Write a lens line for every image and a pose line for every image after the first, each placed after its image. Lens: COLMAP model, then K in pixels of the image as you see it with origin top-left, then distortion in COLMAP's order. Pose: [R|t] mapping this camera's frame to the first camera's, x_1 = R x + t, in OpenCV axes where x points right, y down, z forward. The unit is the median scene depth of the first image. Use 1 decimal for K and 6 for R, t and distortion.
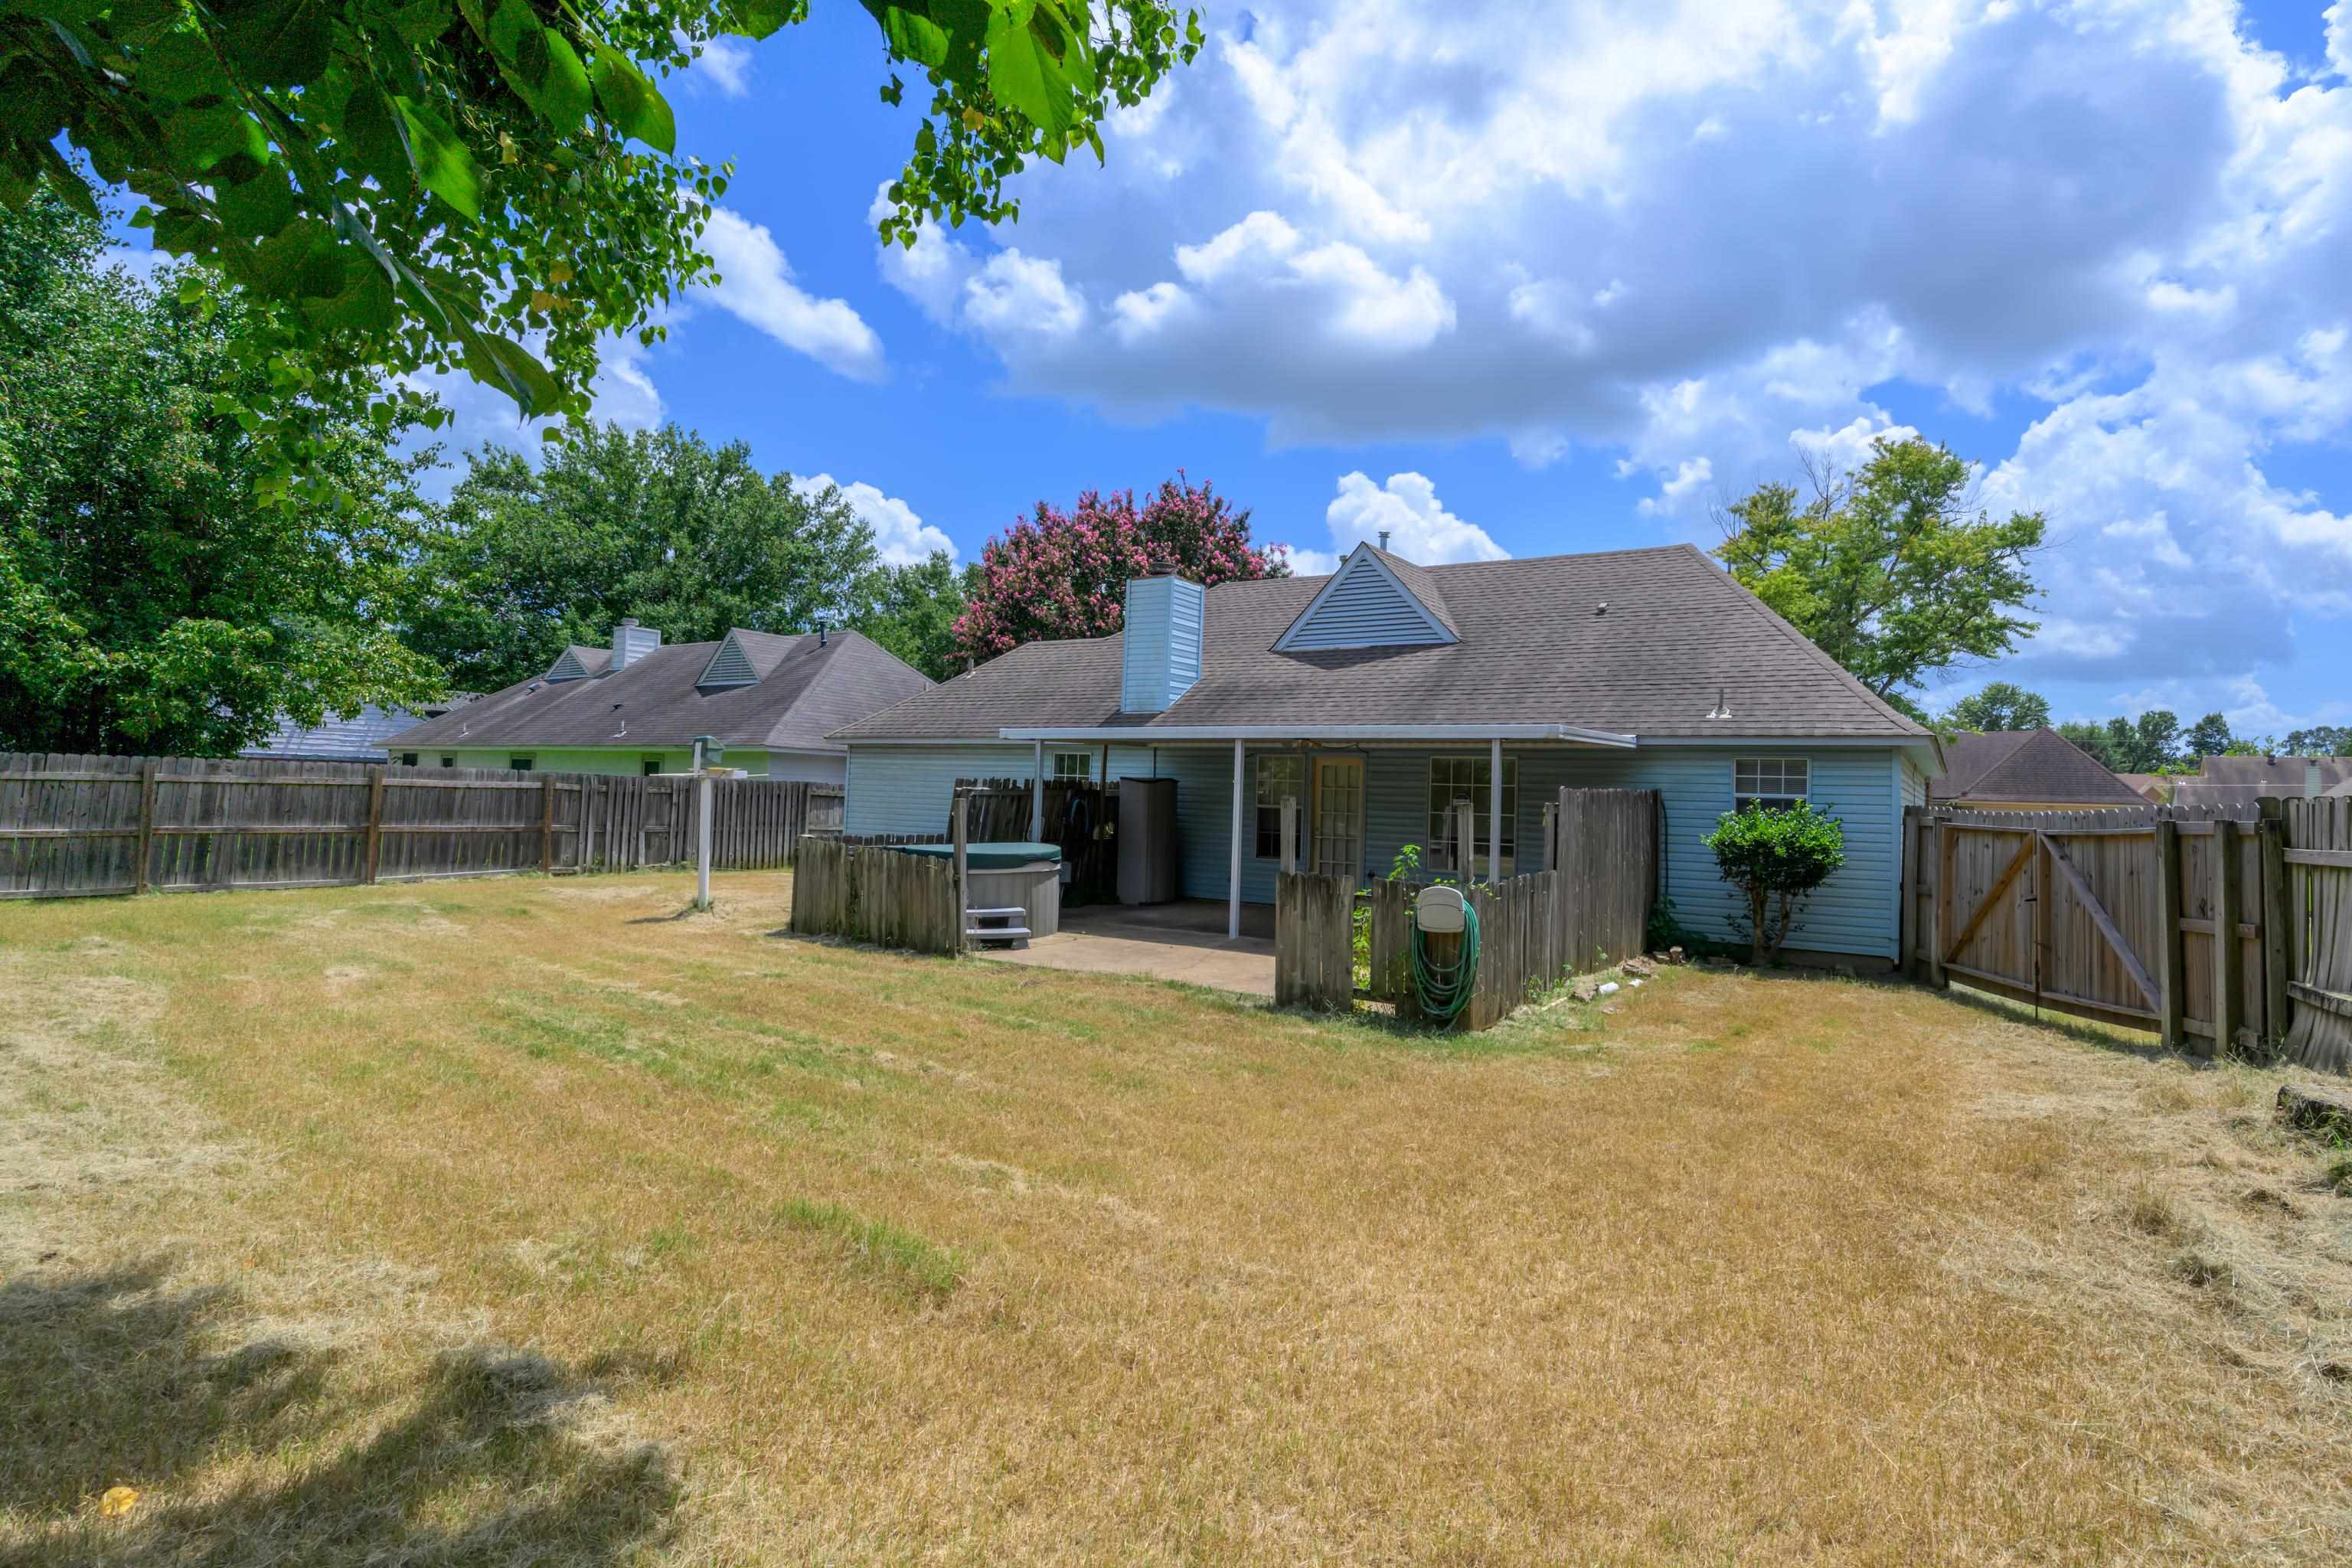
lens RADIAL K [[1277.9, 0, 1215.3], [0, 1277.9, 786.8], [0, 0, 1]] dist [-0.004549, -0.000728]
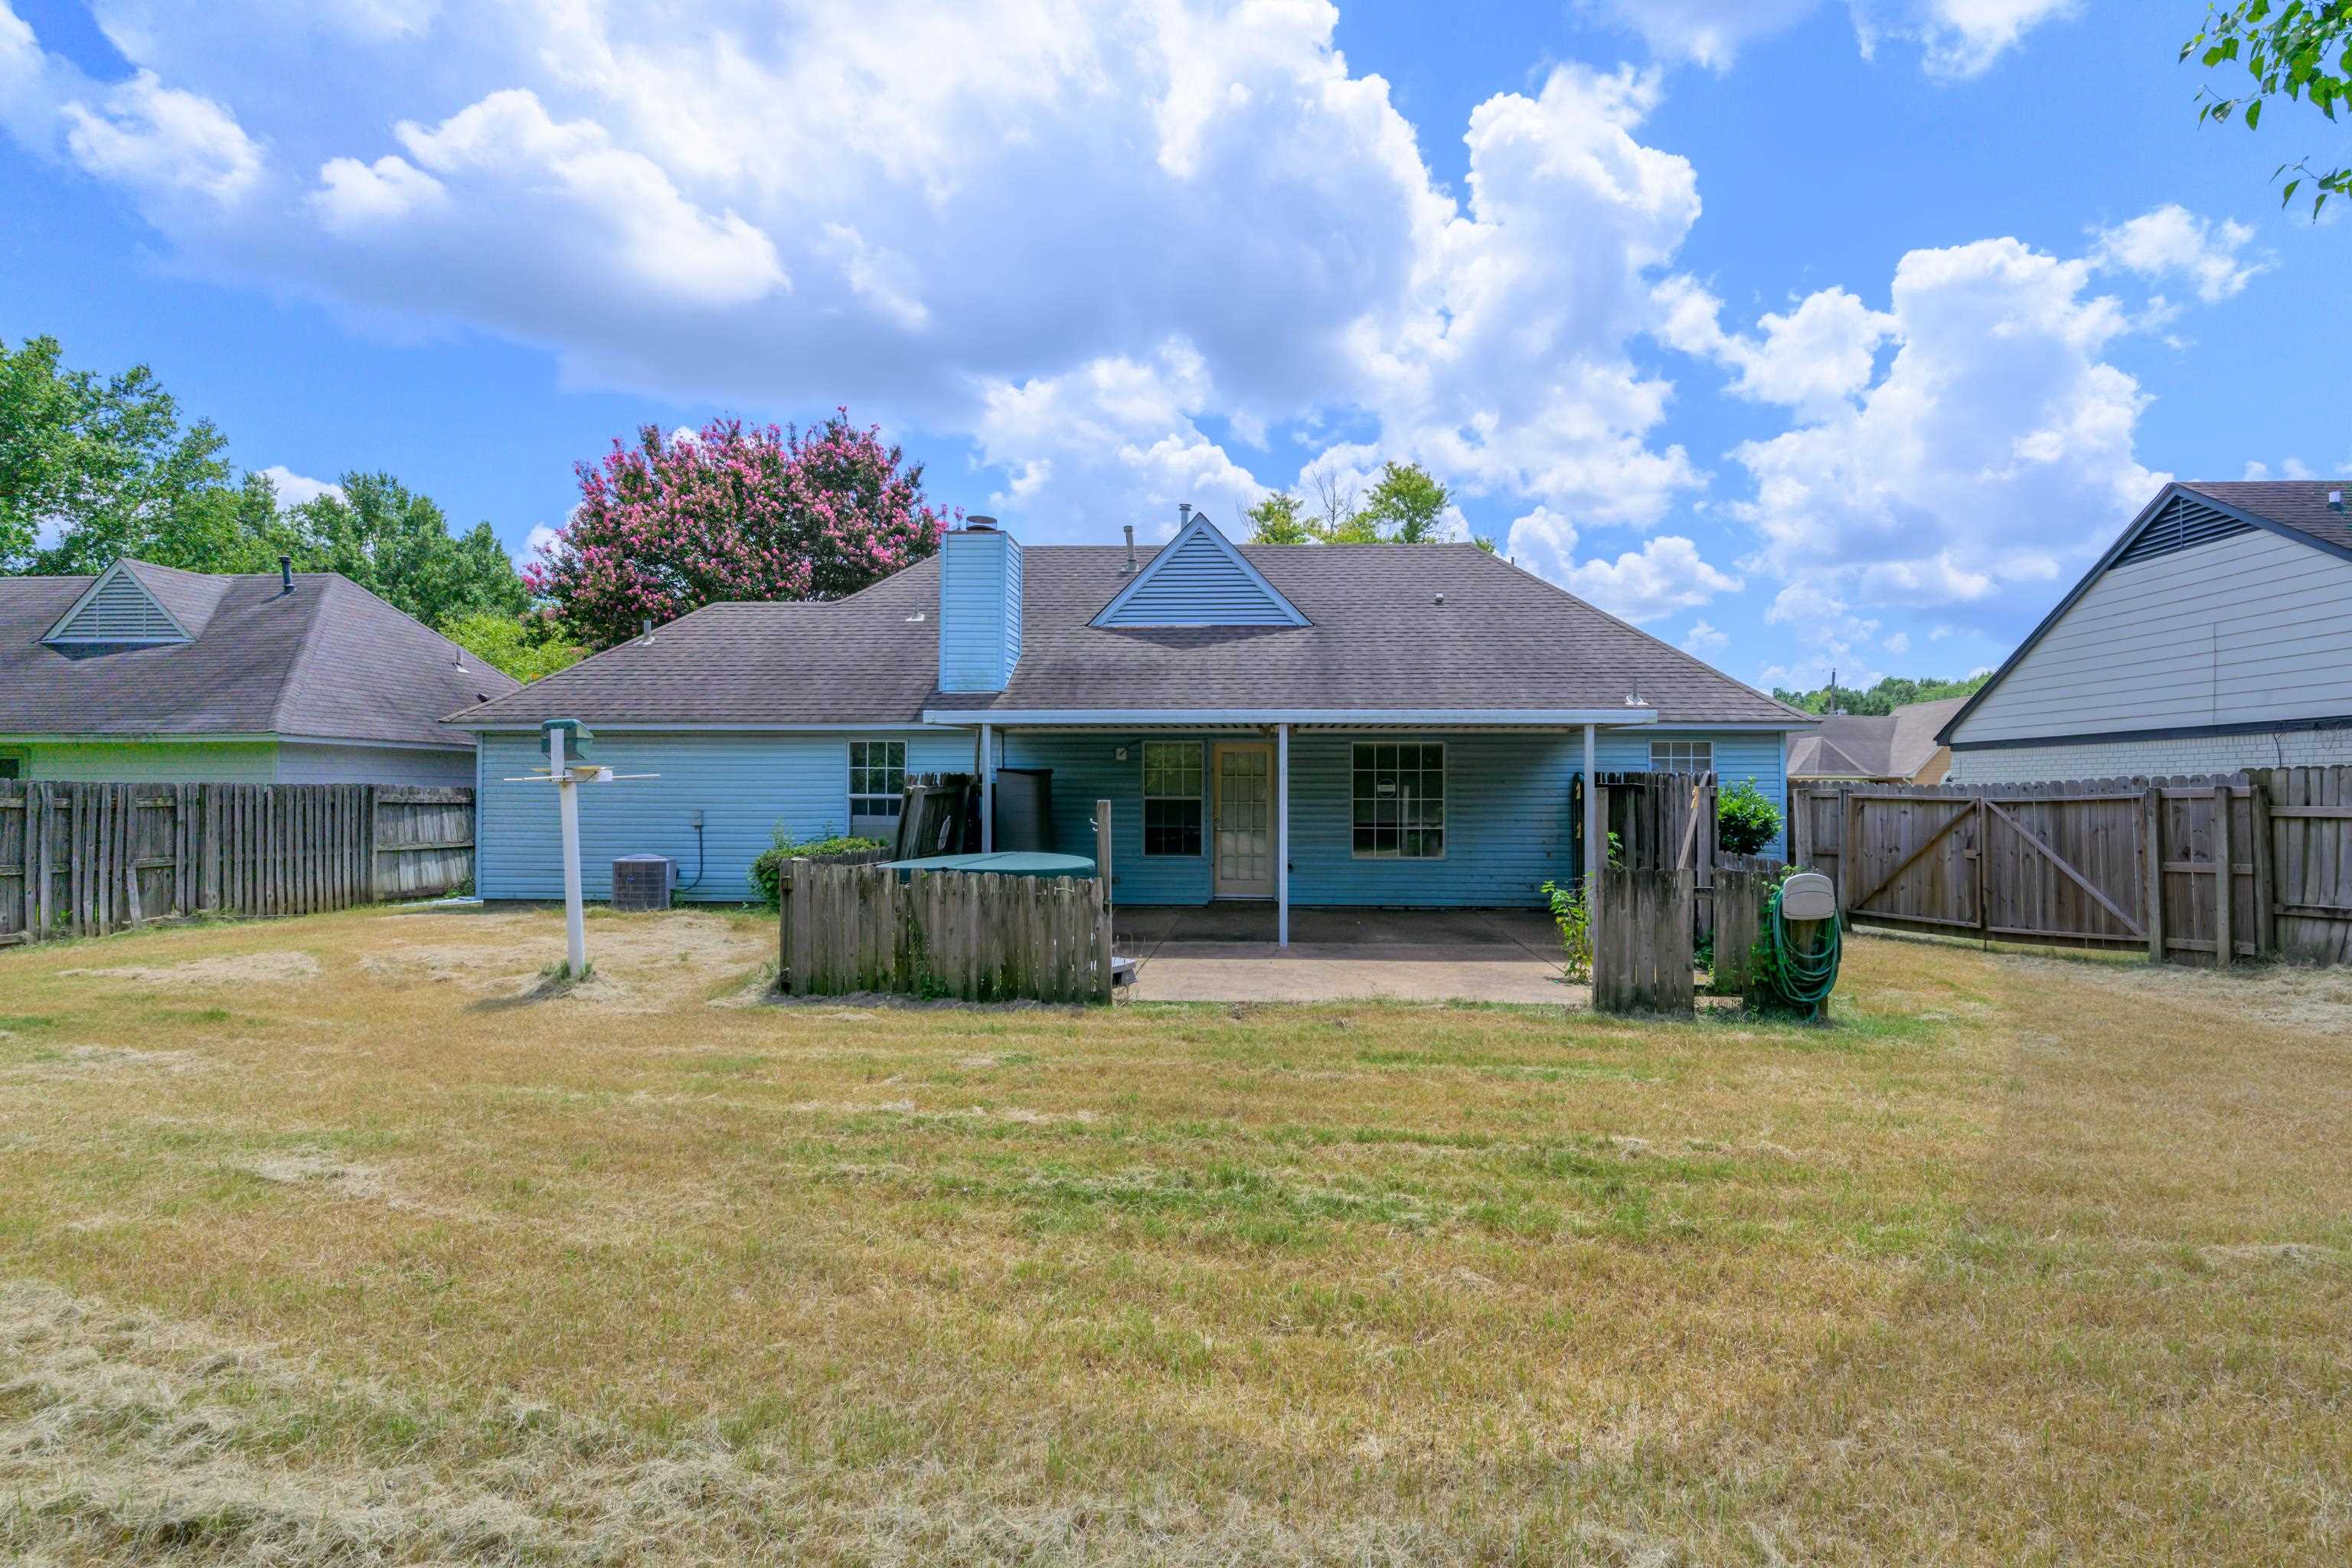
lens RADIAL K [[1277.9, 0, 1215.3], [0, 1277.9, 786.8], [0, 0, 1]] dist [-0.004549, -0.000728]
pose [[0.853333, -0.025507, 0.520742, -0.343010], [0.019140, 0.999662, 0.017599, -0.007295], [-0.521015, -0.005051, 0.853533, 0.183663]]
